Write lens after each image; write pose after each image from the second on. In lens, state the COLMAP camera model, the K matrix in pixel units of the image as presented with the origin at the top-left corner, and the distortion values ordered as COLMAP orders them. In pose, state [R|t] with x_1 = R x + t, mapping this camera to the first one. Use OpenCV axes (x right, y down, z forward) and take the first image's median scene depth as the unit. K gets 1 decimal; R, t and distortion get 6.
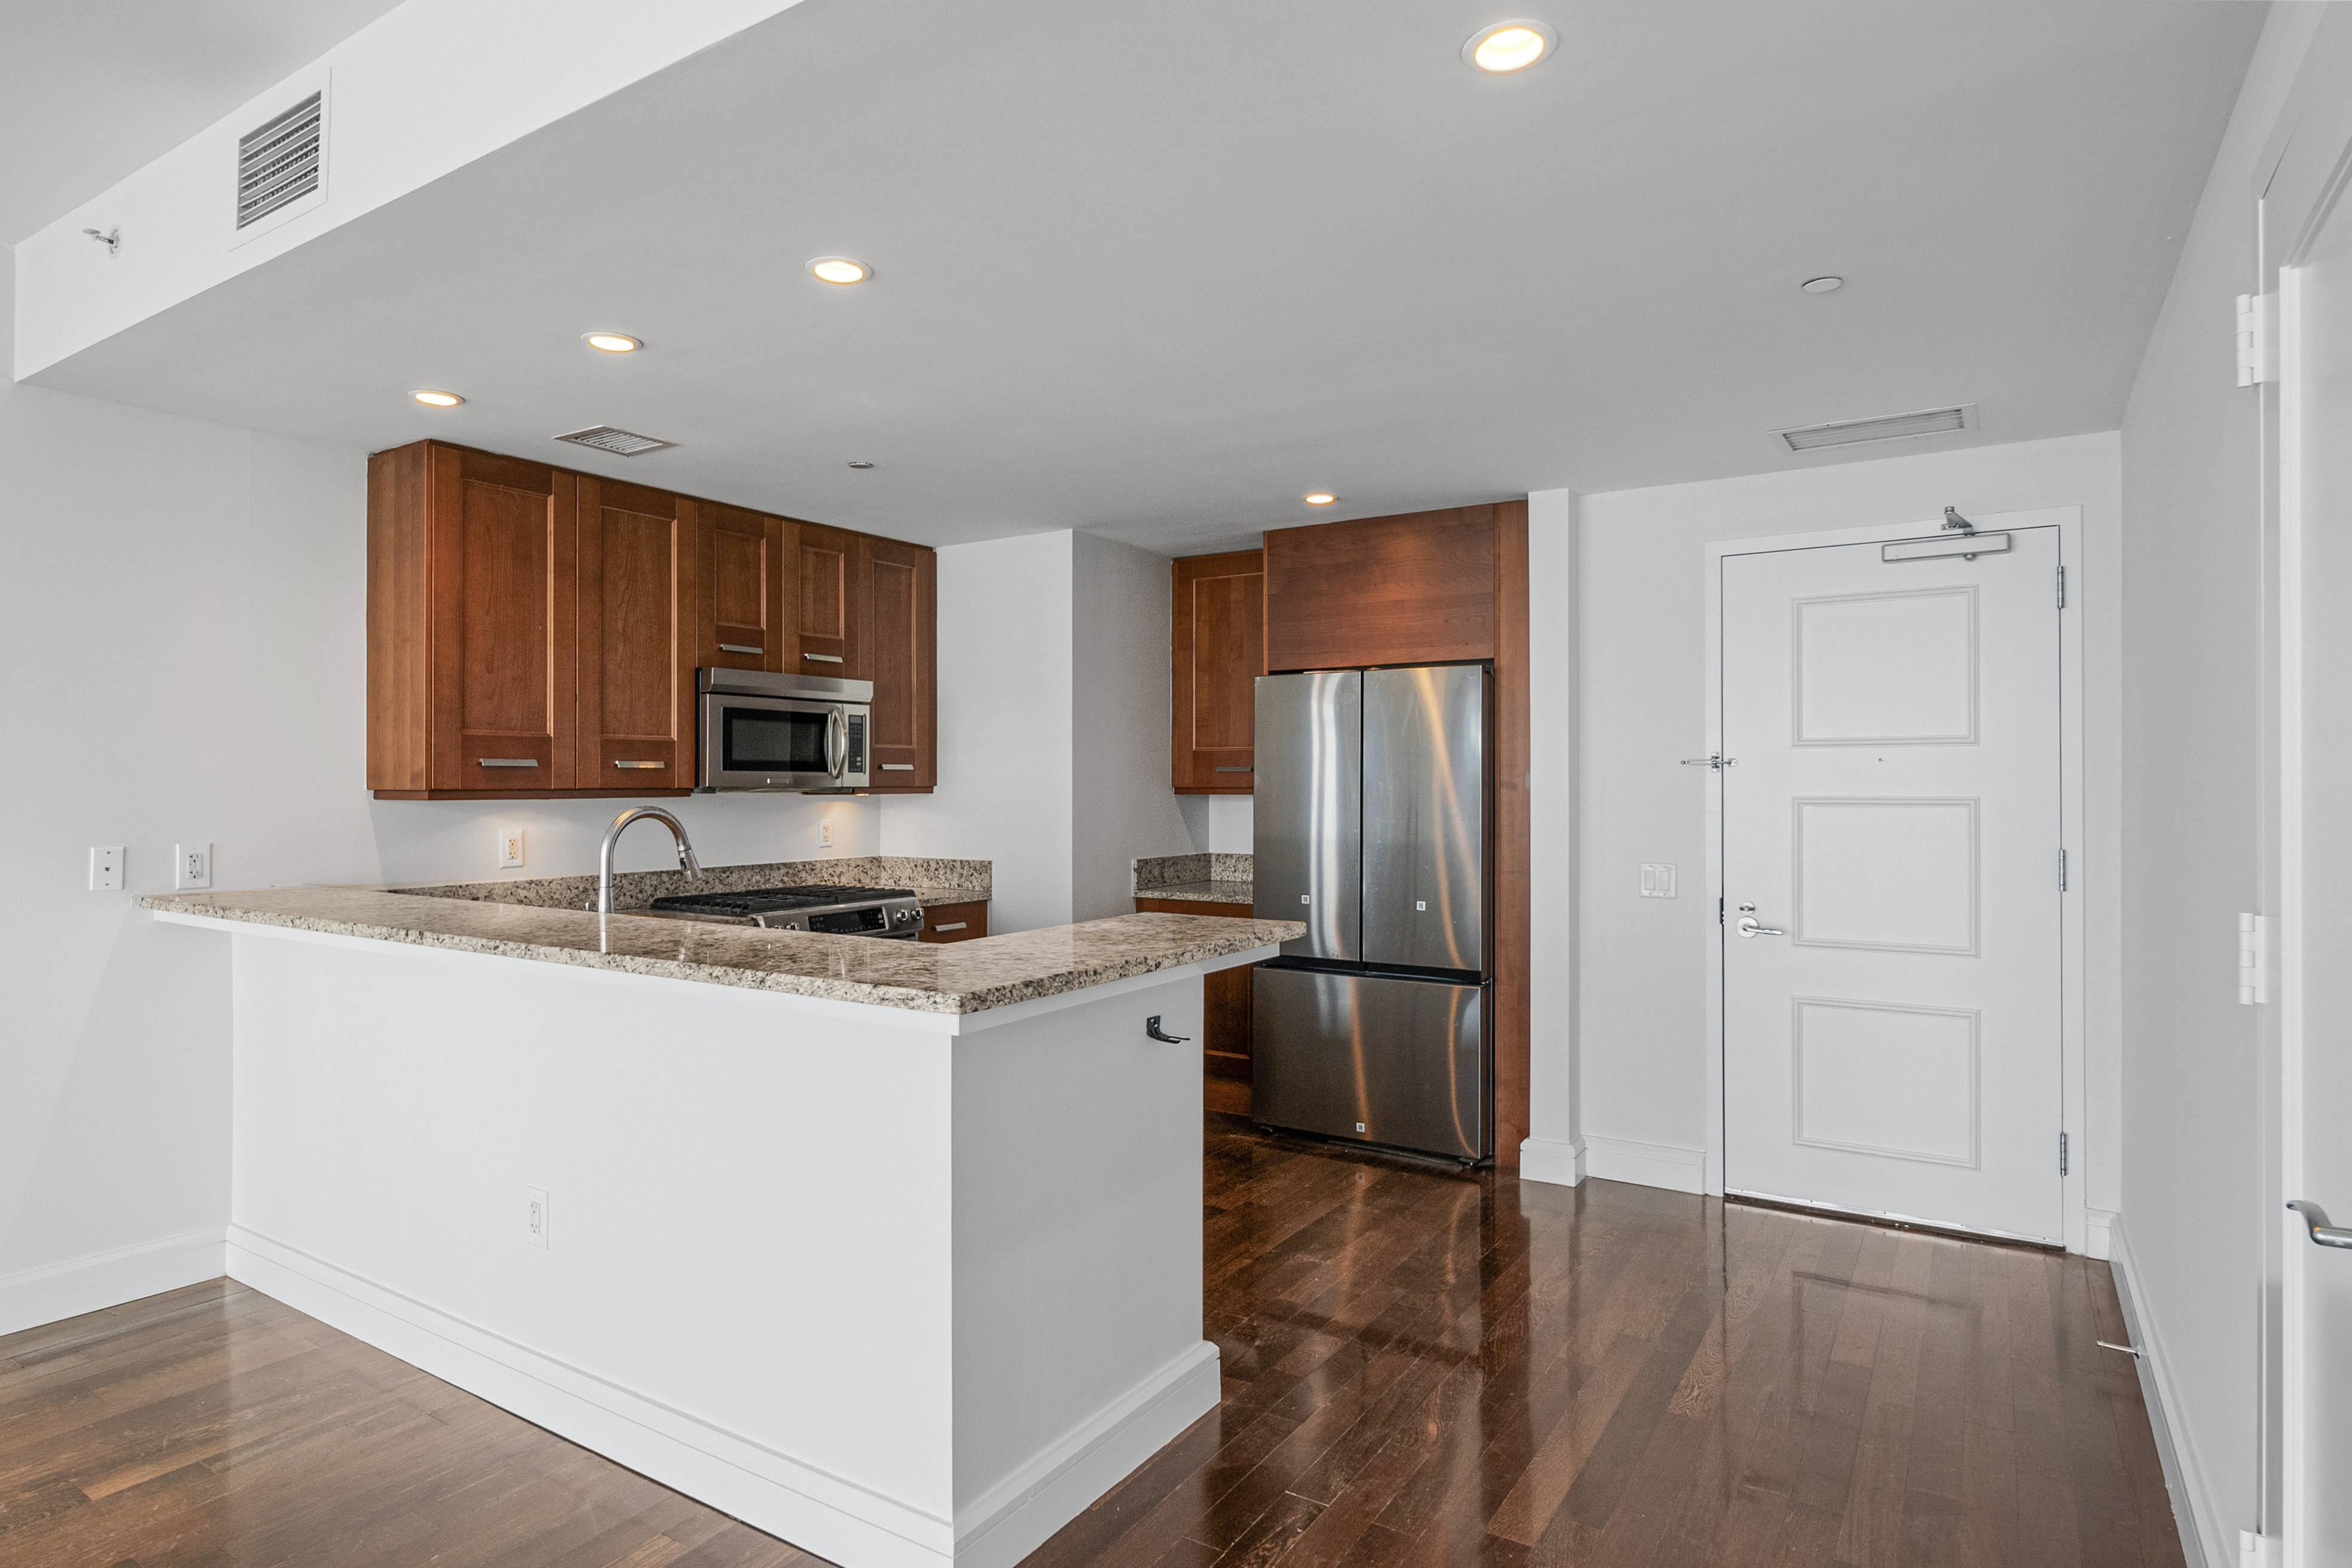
lens RADIAL K [[1133.0, 0, 1227.2], [0, 1133.0, 786.0], [0, 0, 1]] dist [0.003434, 0.000204]
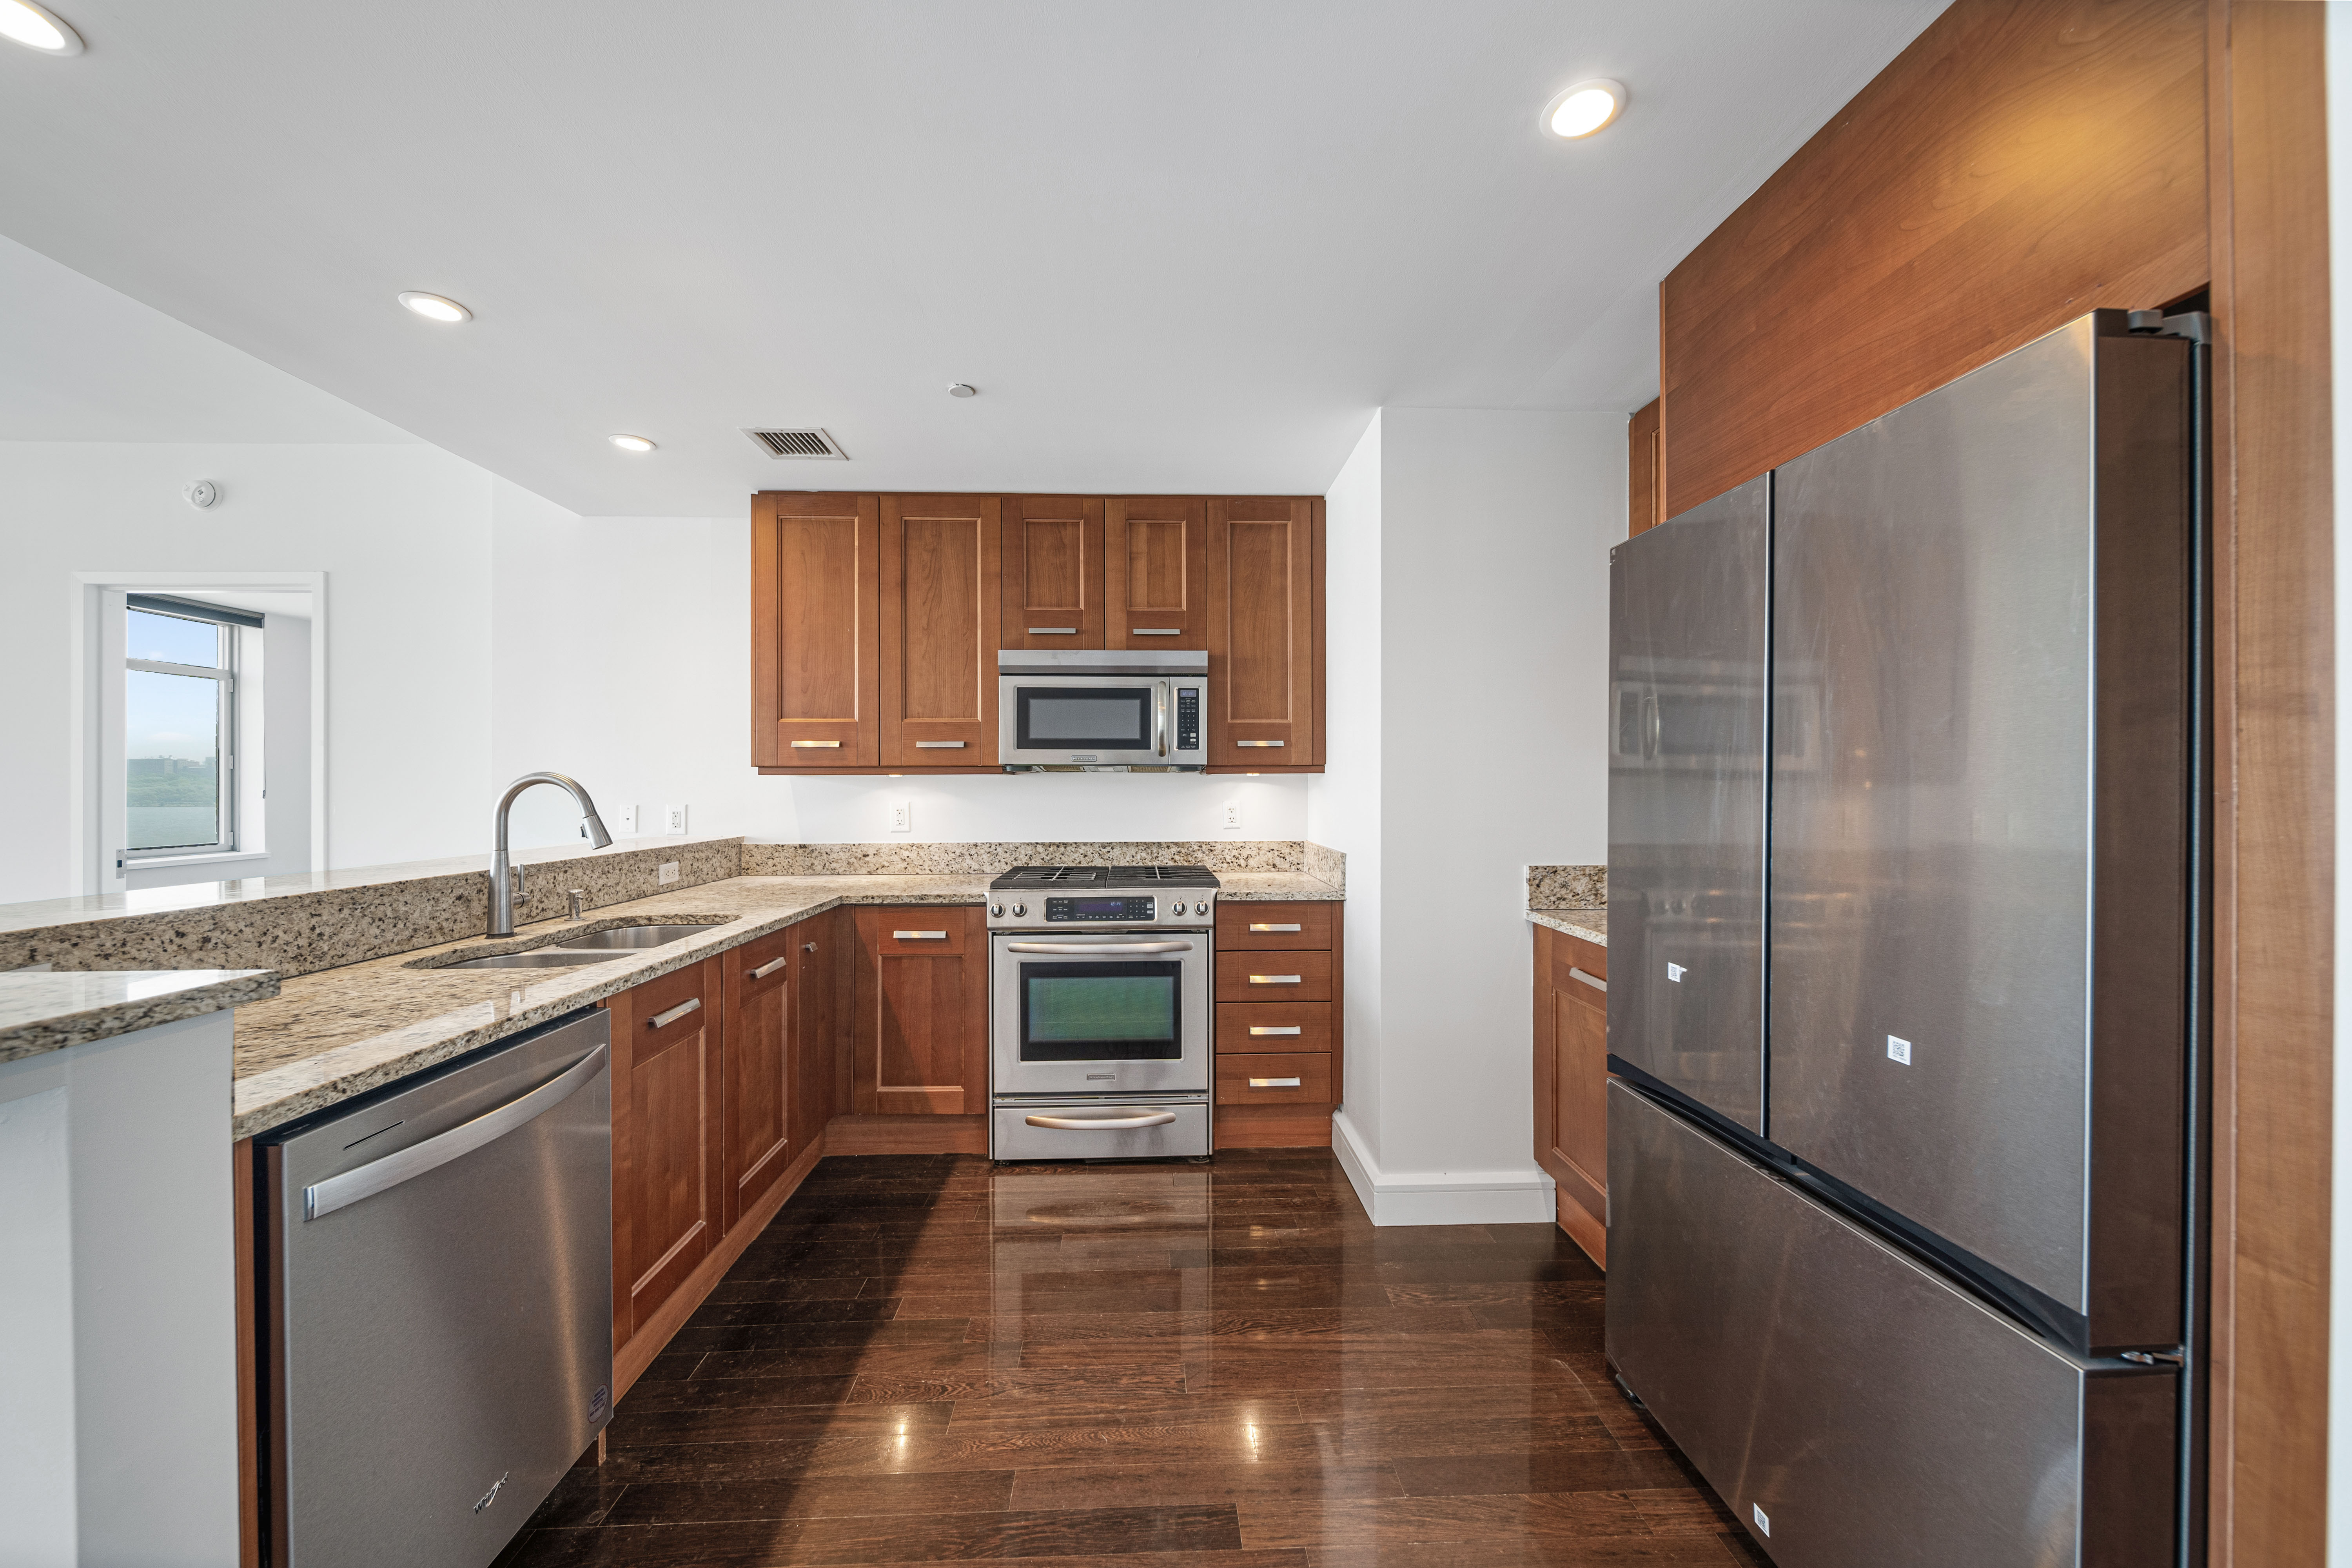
lens RADIAL K [[837.0, 0, 1167.1], [0, 837.0, 784.7], [0, 0, 1]] dist [-0.003308, -0.000157]
pose [[0.578418, -0.001226, -0.815740, 0.237058], [0.002069, 0.999998, -0.000036, 0.017915], [0.815738, -0.001667, 0.578419, 0.606197]]
